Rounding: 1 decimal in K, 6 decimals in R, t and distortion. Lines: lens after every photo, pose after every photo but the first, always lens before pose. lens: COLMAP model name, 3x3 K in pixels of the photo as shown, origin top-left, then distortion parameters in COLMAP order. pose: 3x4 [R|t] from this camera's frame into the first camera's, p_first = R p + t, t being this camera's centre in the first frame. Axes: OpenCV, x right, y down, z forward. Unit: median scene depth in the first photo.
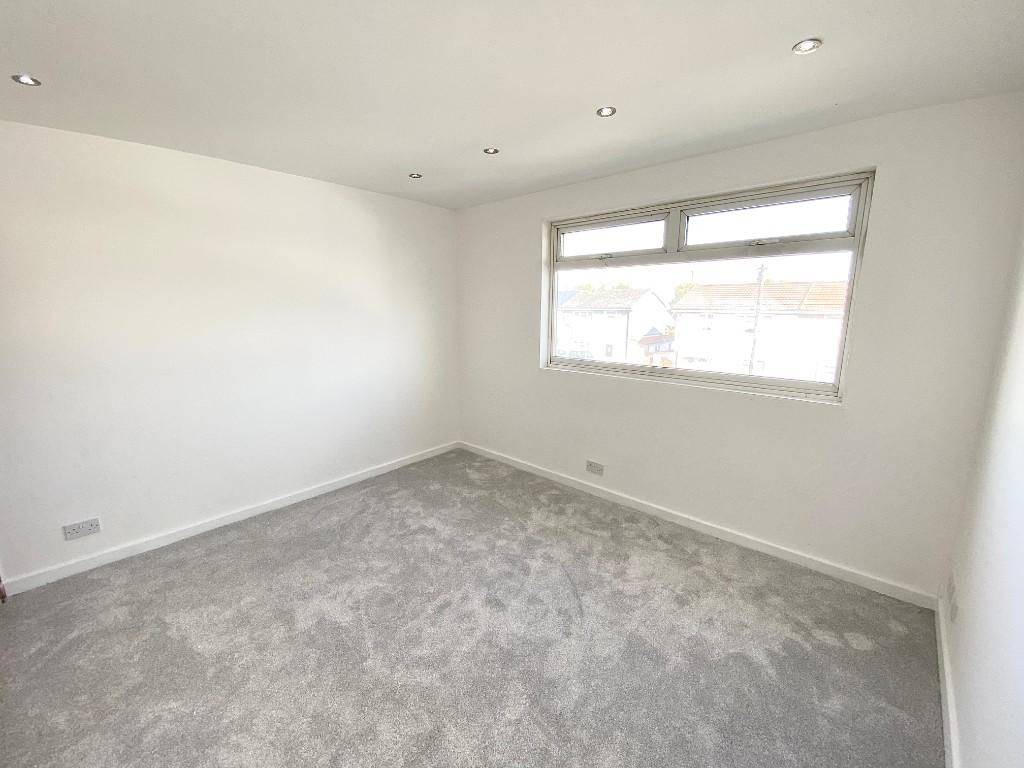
lens RADIAL K [[412.9, 0, 512.0], [0, 412.9, 384.0], [0, 0, 1]] dist [0.010065, -0.016420]
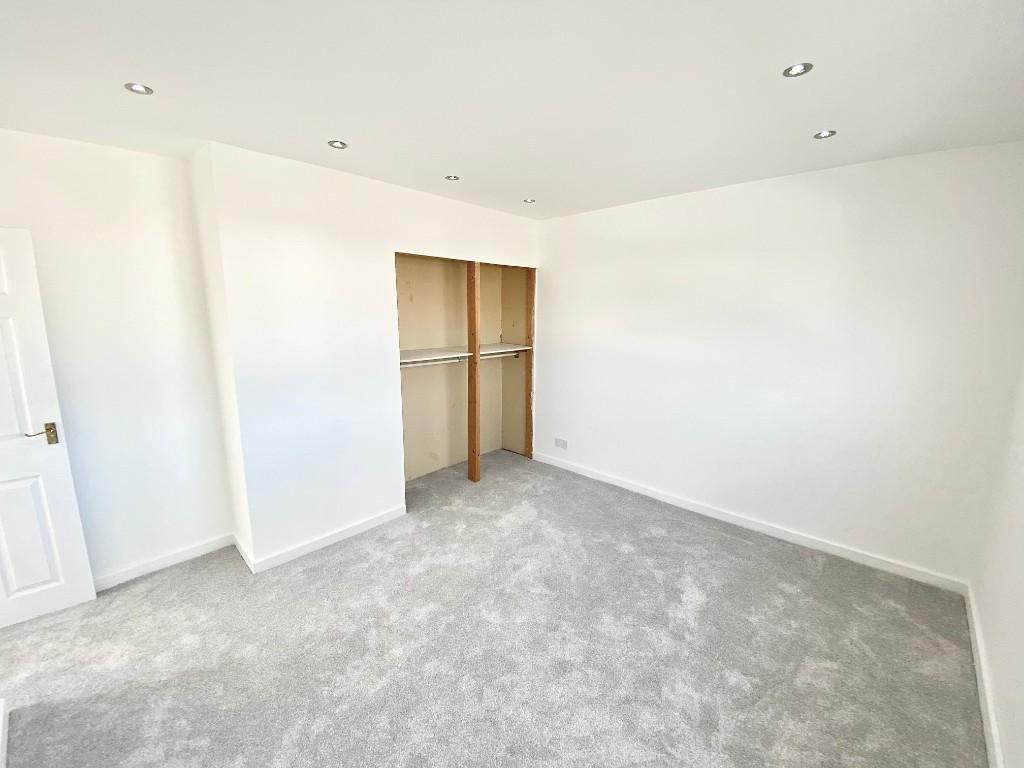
lens RADIAL K [[412.9, 0, 512.0], [0, 412.9, 384.0], [0, 0, 1]] dist [0.010065, -0.016420]
pose [[0.002903, 0.179498, -0.983754, 0.516652], [-0.205898, 0.962787, 0.175065, -0.123172], [0.978569, 0.202045, 0.039753, 0.566304]]
